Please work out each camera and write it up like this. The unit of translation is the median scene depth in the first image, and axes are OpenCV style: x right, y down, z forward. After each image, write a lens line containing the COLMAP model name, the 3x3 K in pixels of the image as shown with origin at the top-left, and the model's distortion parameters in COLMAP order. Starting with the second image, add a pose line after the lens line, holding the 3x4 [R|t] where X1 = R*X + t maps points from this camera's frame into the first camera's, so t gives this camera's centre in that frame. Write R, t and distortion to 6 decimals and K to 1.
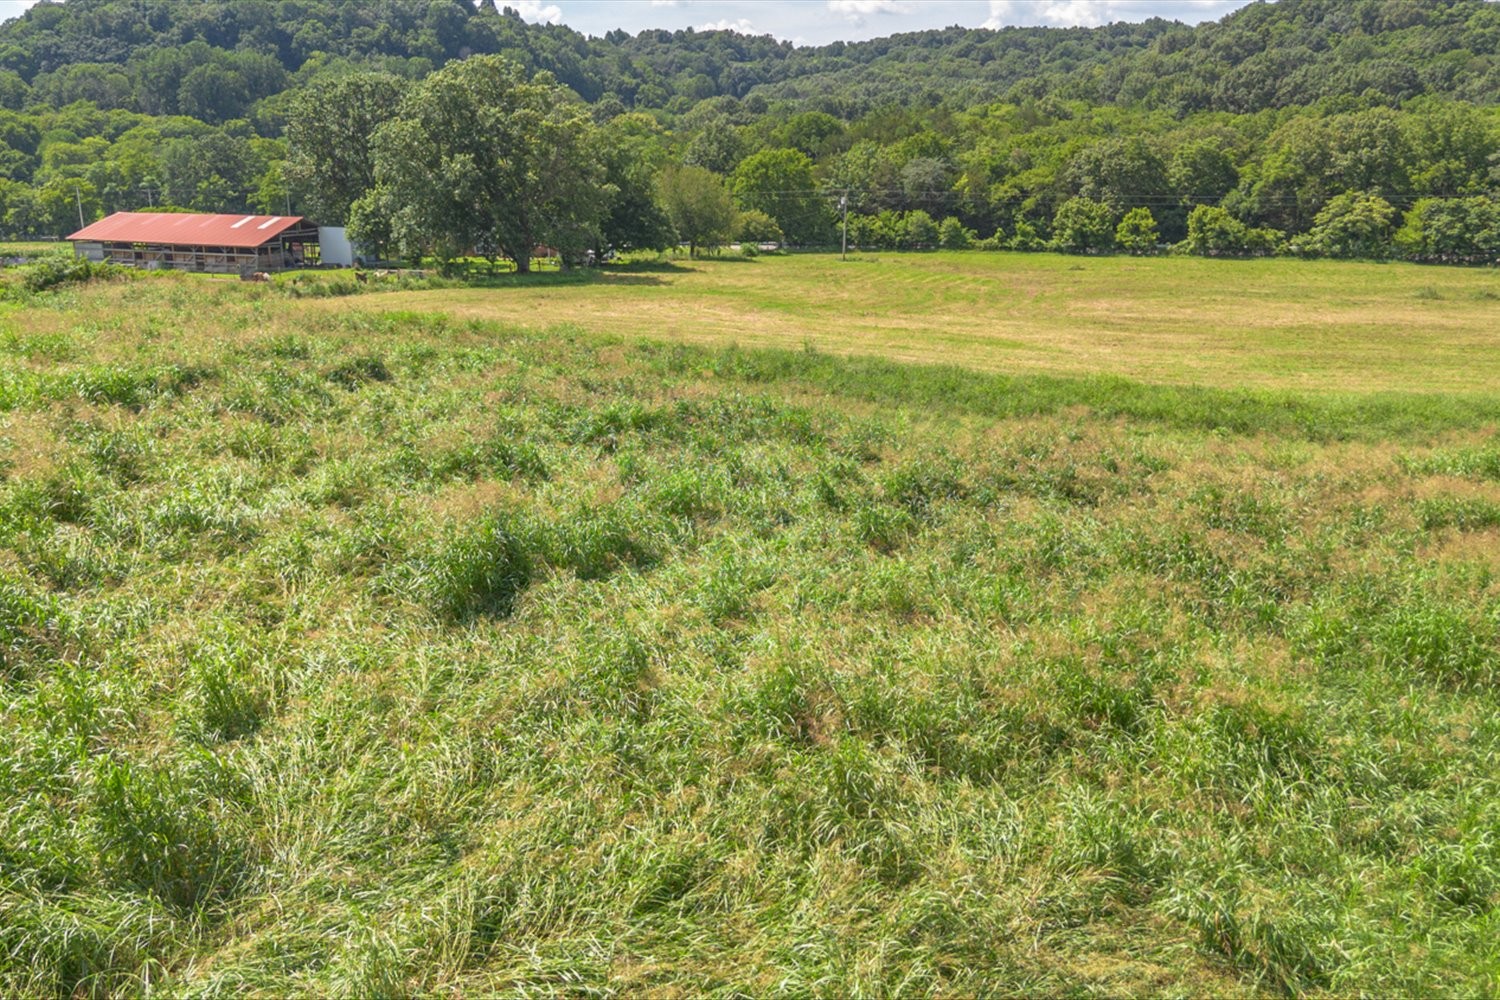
lens RADIAL K [[1256.8, 0, 750.0], [0, 1256.8, 500.0], [0, 0, 1]] dist [0.020496, 0.004333]
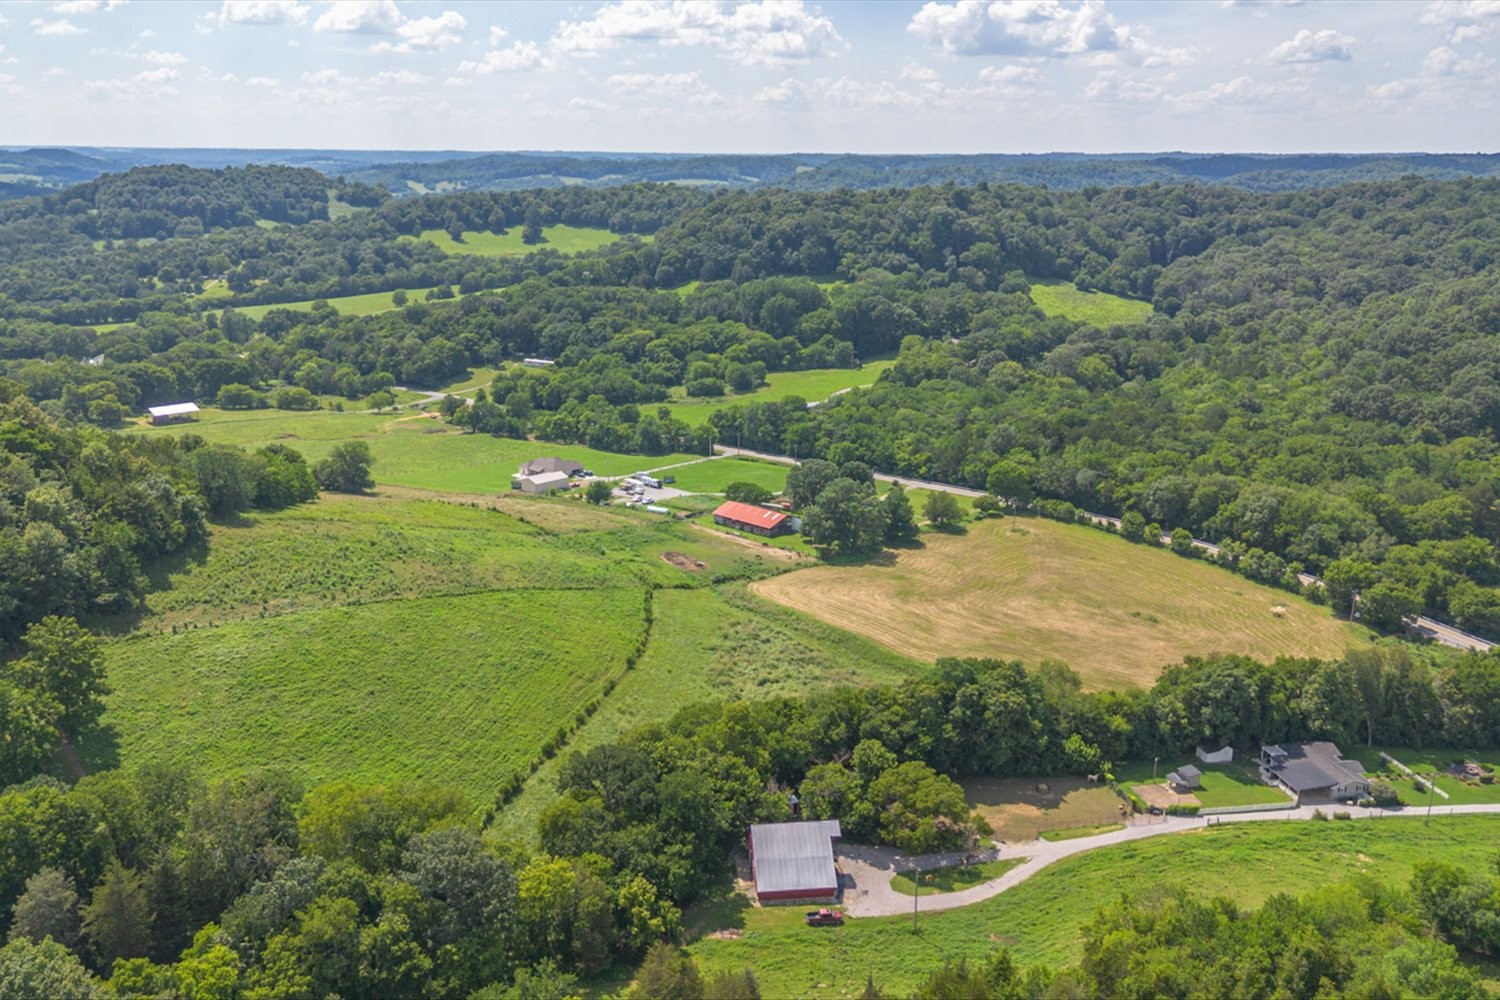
lens RADIAL K [[1249.1, 0, 750.0], [0, 1249.1, 500.0], [0, 0, 1]] dist [0.111875, -0.172910]
pose [[0.912131, 0.110692, -0.394670, 0.524893], [-0.112394, 0.993484, 0.018884, -0.234410], [0.394189, 0.027134, 0.918629, -1.256959]]
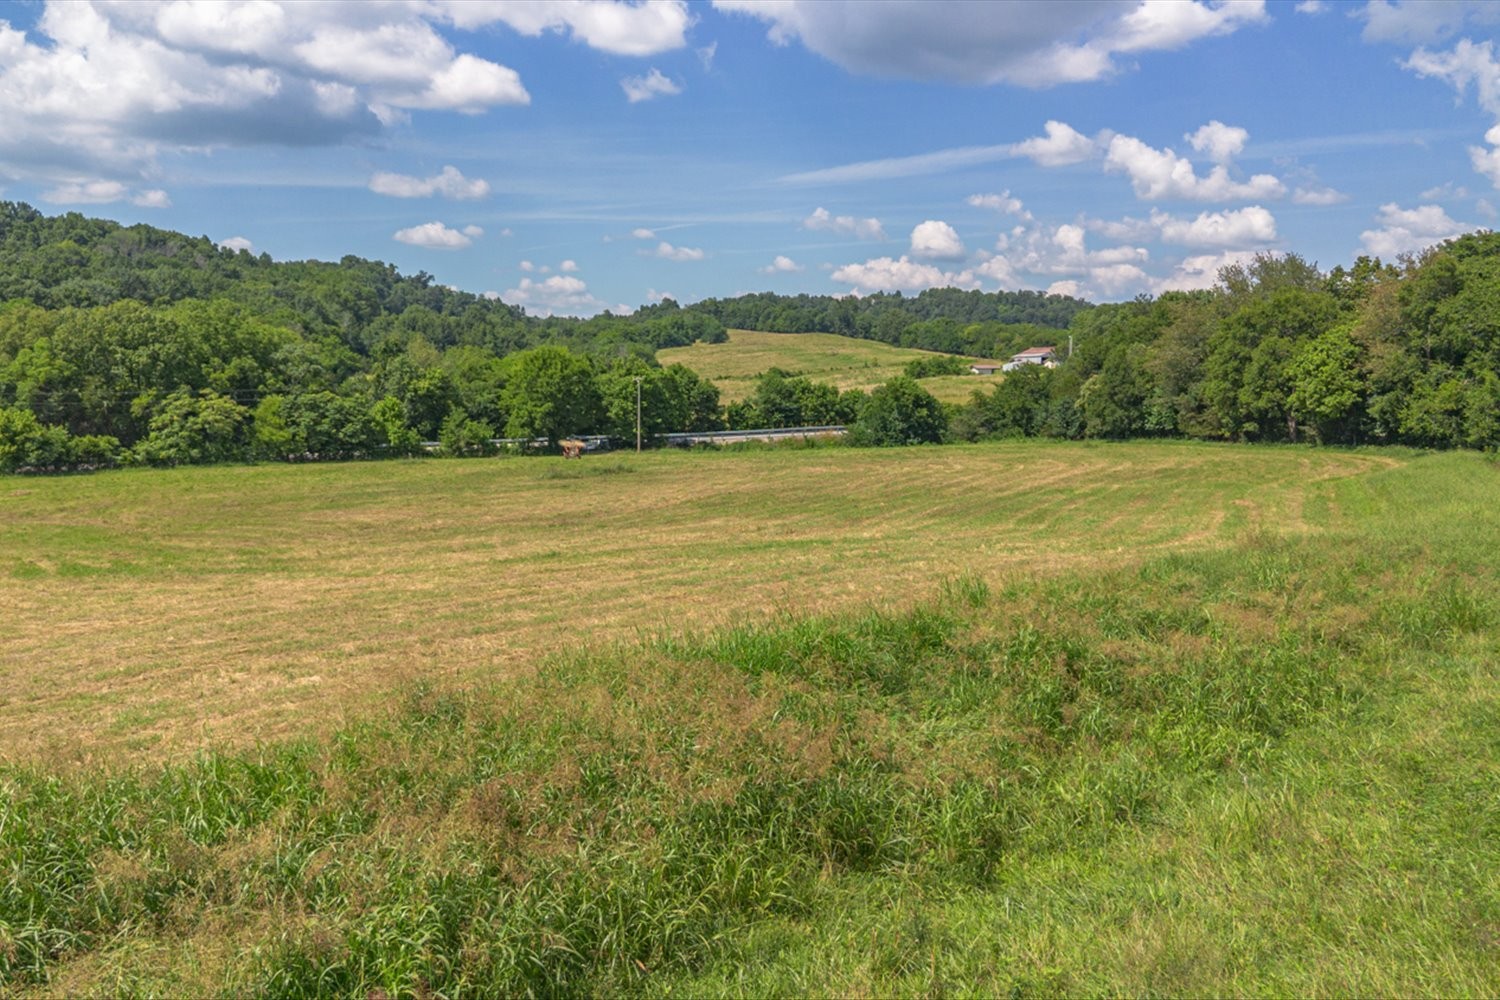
lens RADIAL K [[1256.4, 0, 750.0], [0, 1256.4, 500.0], [0, 0, 1]] dist [0.055853, -0.058981]
pose [[0.345519, -0.087881, 0.934288, -0.200713], [0.253010, 0.967460, -0.002567, -0.063560], [-0.903661, 0.237271, 0.356510, 0.324461]]
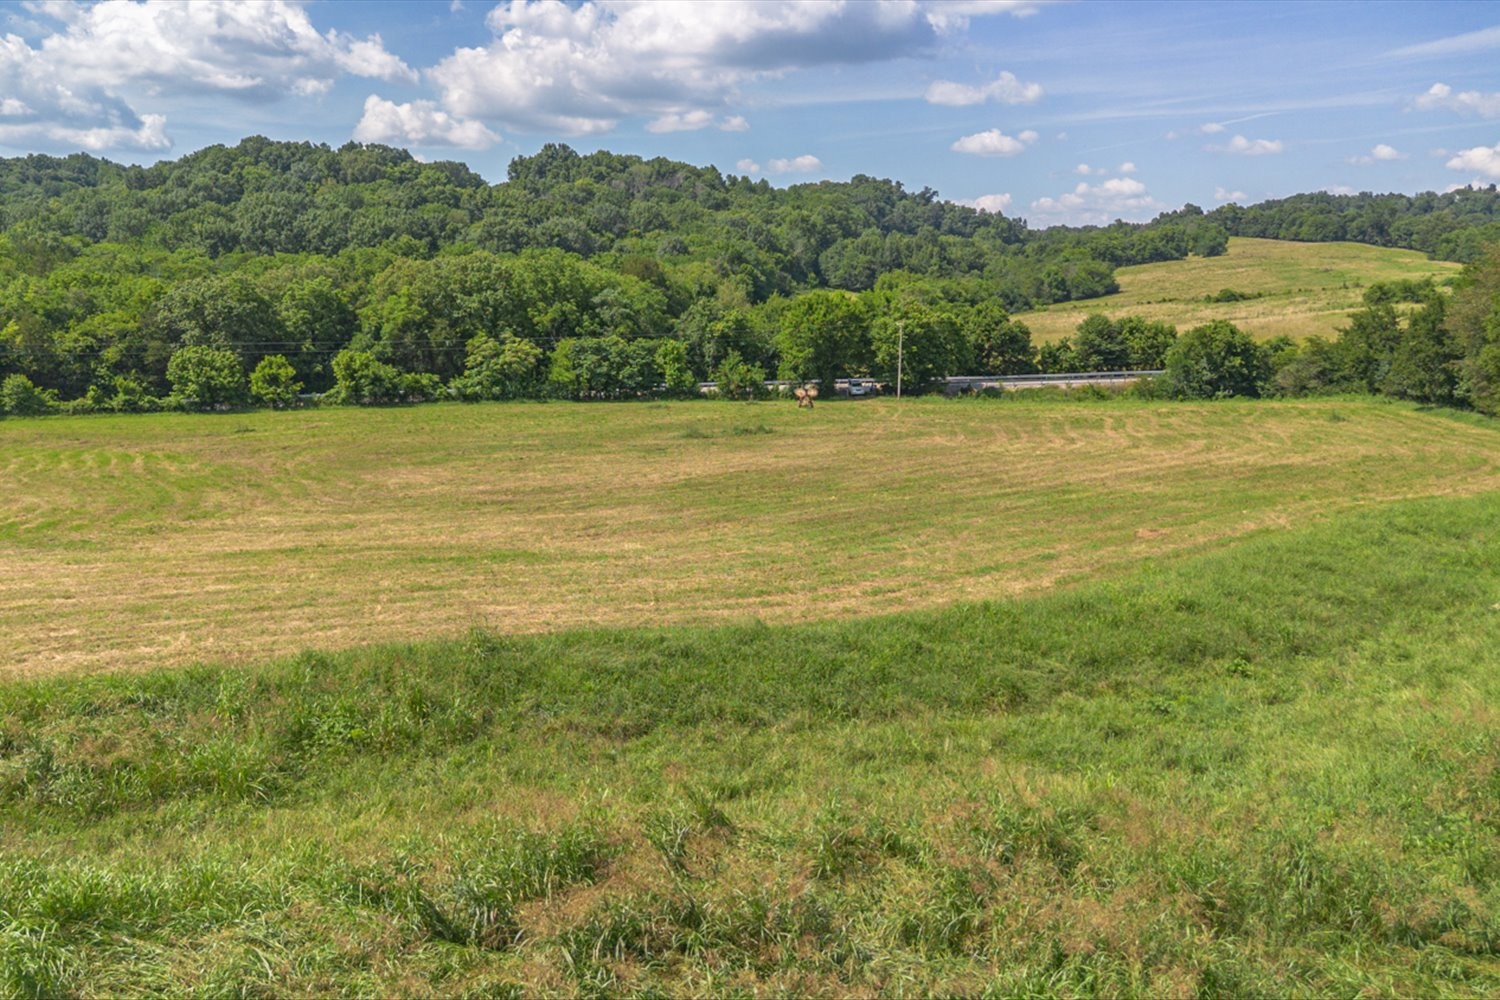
lens RADIAL K [[1249.1, 0, 750.0], [0, 1249.1, 500.0], [0, 0, 1]] dist [0.111875, -0.172910]
pose [[0.701885, -0.117533, 0.702527, -0.086811], [0.193142, 0.980746, -0.028886, -0.044689], [-0.685605, 0.155962, 0.711071, 0.166739]]
